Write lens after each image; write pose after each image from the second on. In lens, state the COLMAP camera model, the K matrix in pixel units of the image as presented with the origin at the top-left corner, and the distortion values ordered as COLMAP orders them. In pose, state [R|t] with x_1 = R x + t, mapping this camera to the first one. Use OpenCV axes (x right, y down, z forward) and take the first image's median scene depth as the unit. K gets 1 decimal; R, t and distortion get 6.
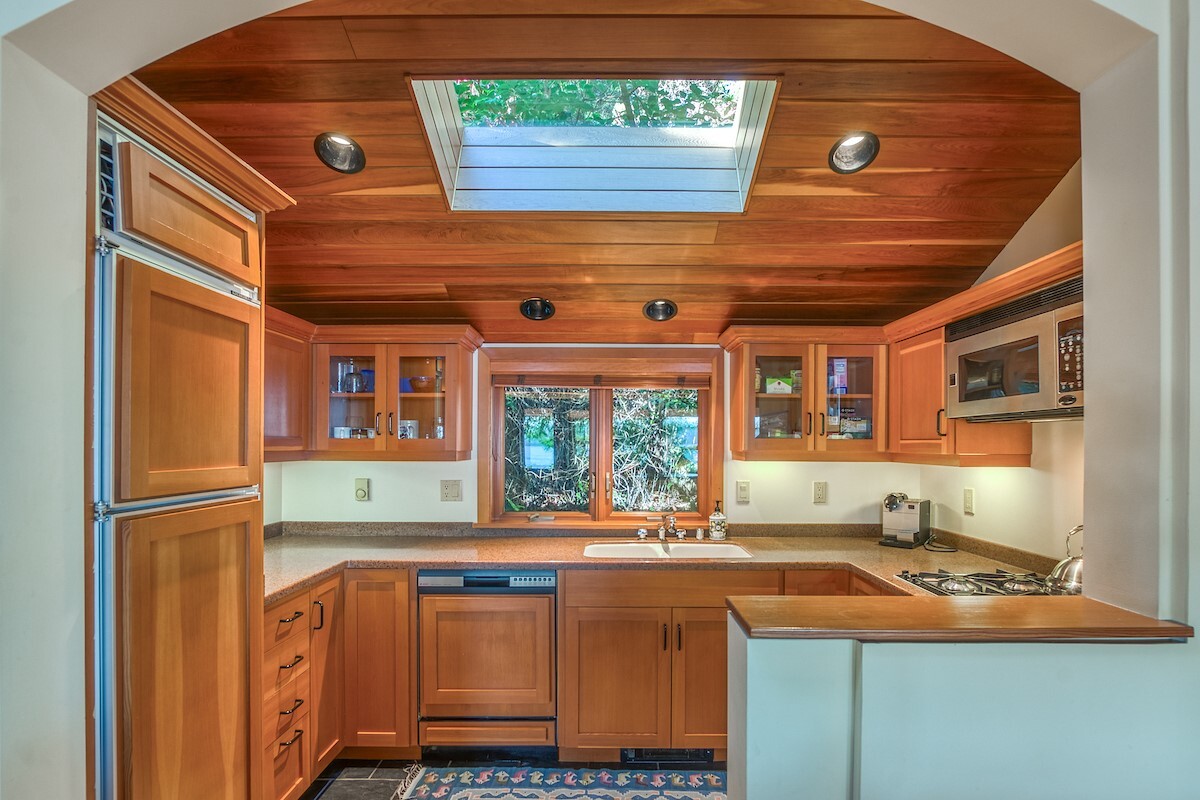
lens RADIAL K [[581.8, 0, 618.0], [0, 581.8, 444.2], [0, 0, 1]] dist [-0.018324, 0.000134]
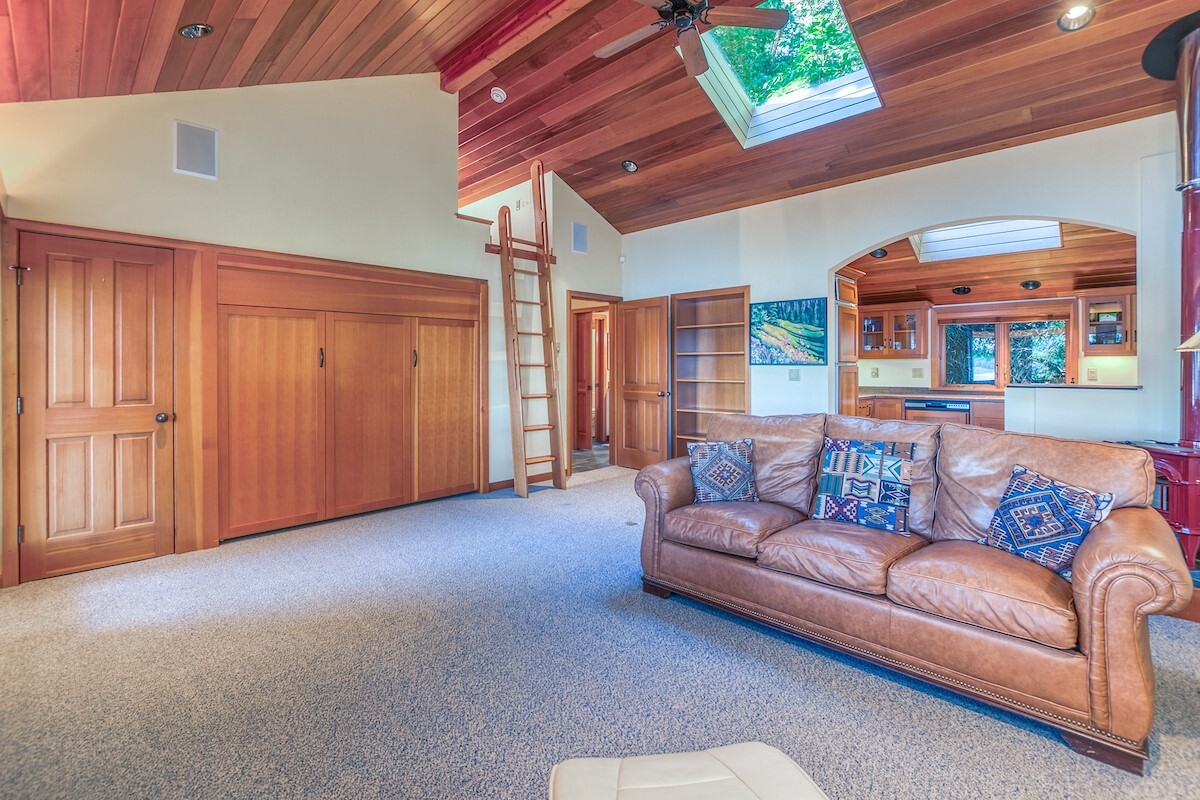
lens RADIAL K [[536.9, 0, 602.5], [0, 536.9, 367.4], [0, 0, 1]] dist [-0.013934, 0.000816]
pose [[0.715096, -0.002317, -0.699022, 0.327495], [0.002901, 0.999996, -0.000347, 0.065134], [0.699020, -0.001780, 0.715100, -1.525654]]
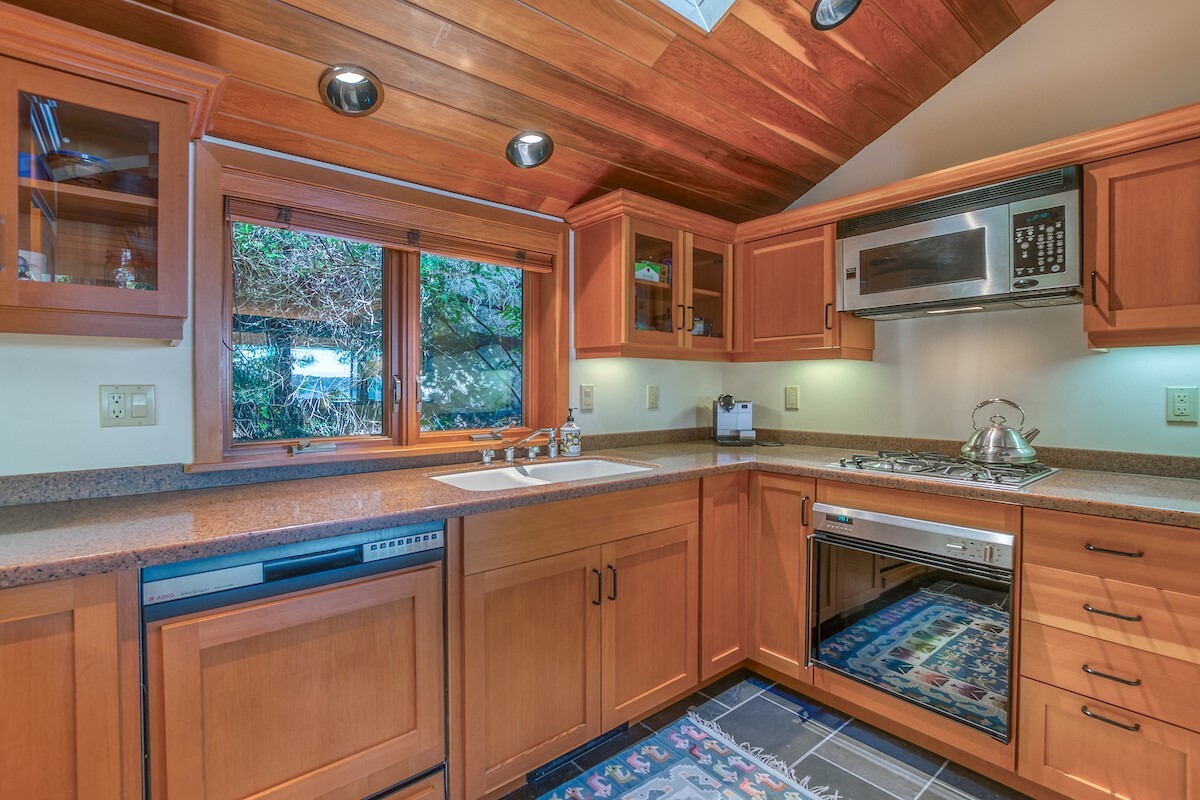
lens RADIAL K [[536.9, 0, 594.4], [0, 536.9, 392.9], [0, 0, 1]] dist [-0.013934, 0.000816]
pose [[0.766633, -0.007464, 0.642043, -0.323459], [-0.000276, 0.999929, 0.011954, 0.075330], [-0.642086, -0.009342, 0.766576, 0.451673]]
